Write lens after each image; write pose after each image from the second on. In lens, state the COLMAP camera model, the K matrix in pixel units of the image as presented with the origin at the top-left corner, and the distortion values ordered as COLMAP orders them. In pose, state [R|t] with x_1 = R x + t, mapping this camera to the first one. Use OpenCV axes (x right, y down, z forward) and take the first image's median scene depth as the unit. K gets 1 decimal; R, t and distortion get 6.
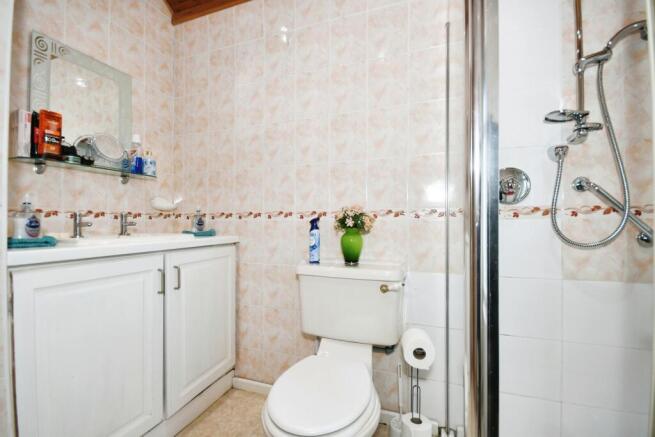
lens RADIAL K [[294.3, 0, 324.3], [0, 294.3, 220.7], [0, 0, 1]] dist [-0.003566, -0.003430]
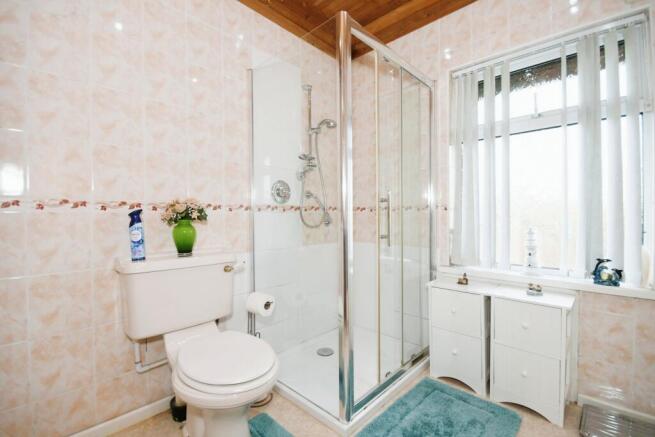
lens RADIAL K [[294.3, 0, 324.3], [0, 294.3, 215.6], [0, 0, 1]] dist [-0.003566, -0.003430]
pose [[0.381674, -0.002814, 0.924293, -0.674423], [-0.002790, 0.999987, 0.004196, 0.003321], [-0.924293, -0.004181, 0.381661, 0.147293]]
